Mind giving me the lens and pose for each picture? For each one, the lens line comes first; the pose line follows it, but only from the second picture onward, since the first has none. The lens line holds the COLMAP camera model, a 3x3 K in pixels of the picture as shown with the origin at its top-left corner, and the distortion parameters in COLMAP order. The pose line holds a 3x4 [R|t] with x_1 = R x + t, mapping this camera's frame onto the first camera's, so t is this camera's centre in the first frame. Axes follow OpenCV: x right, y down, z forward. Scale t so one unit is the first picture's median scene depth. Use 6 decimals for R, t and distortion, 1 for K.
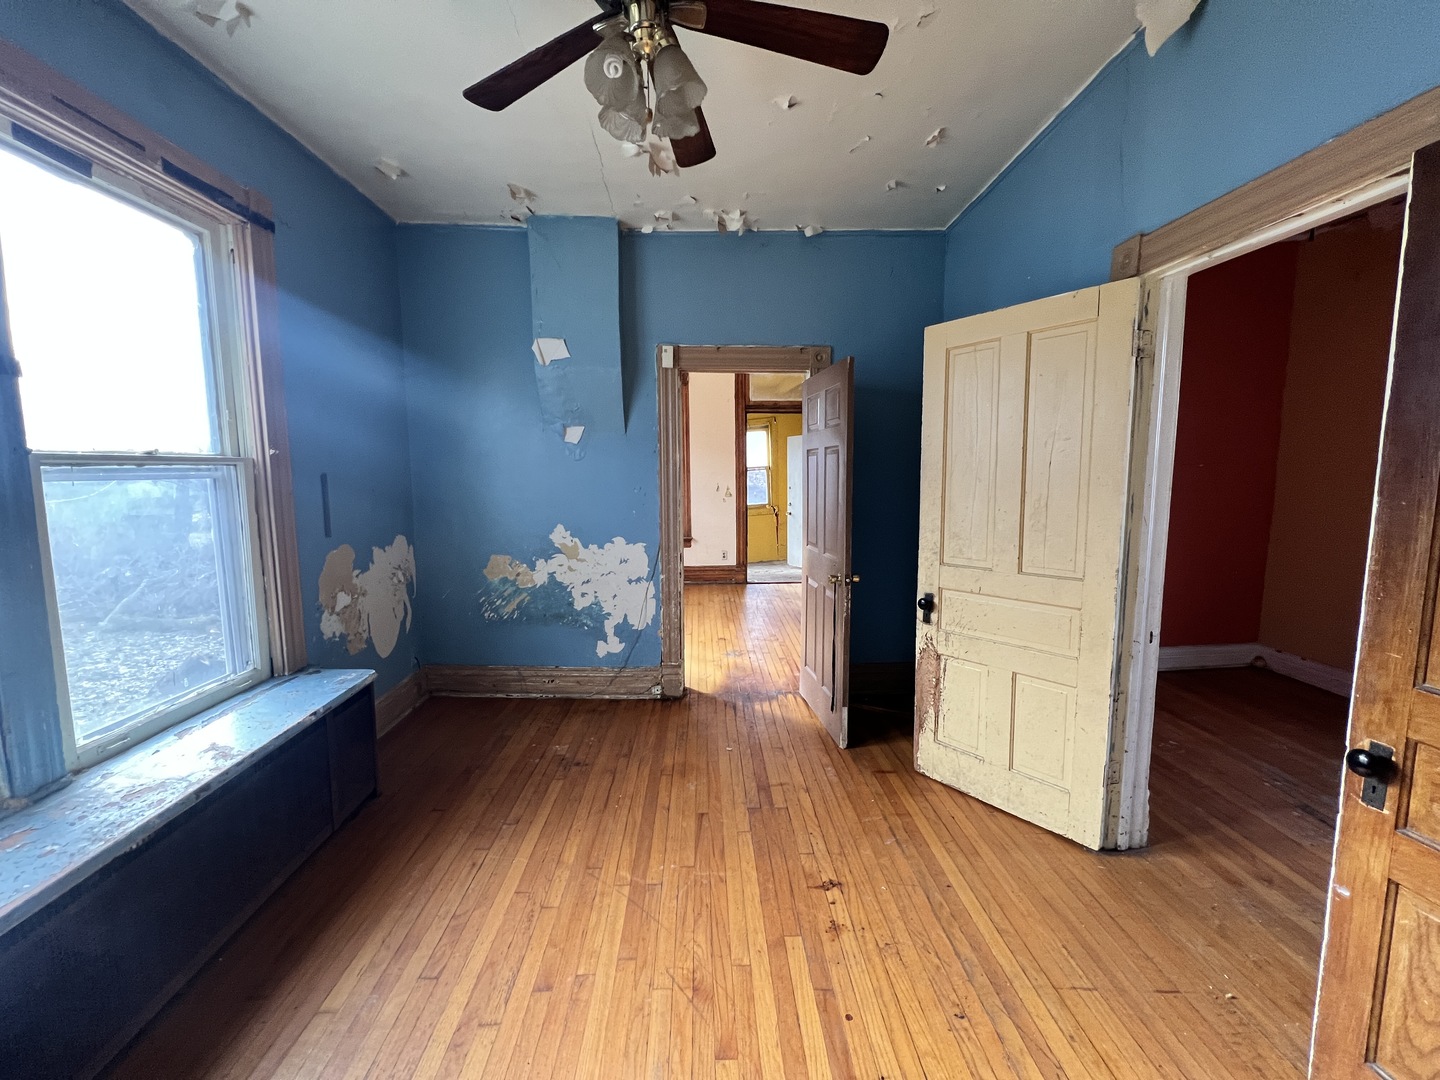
lens RADIAL K [[575.2, 0, 716.3], [0, 575.2, 537.7], [0, 0, 1]] dist [-0.000831, 0.000423]
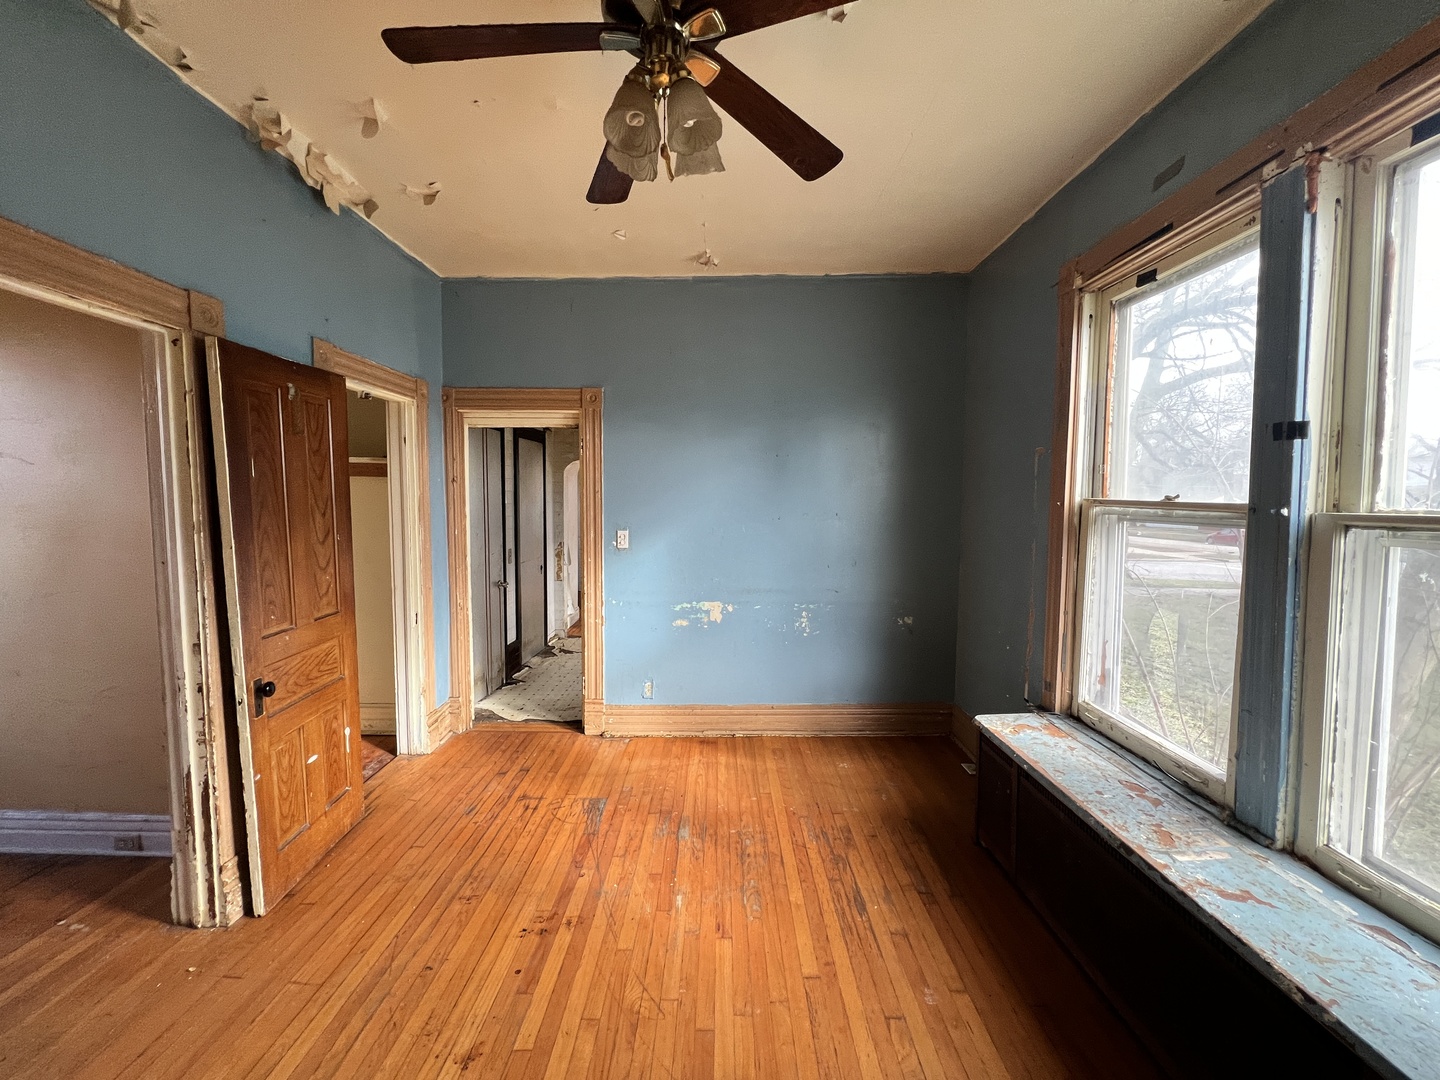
lens RADIAL K [[578.7, 0, 711.0], [0, 578.7, 538.4], [0, 0, 1]] dist [-0.006575, 0.000081]
pose [[-0.998810, -0.002145, 0.048732, -0.219730], [0.007115, 0.981942, 0.189047, -0.276435], [-0.048257, 0.189169, -0.980758, 1.870375]]
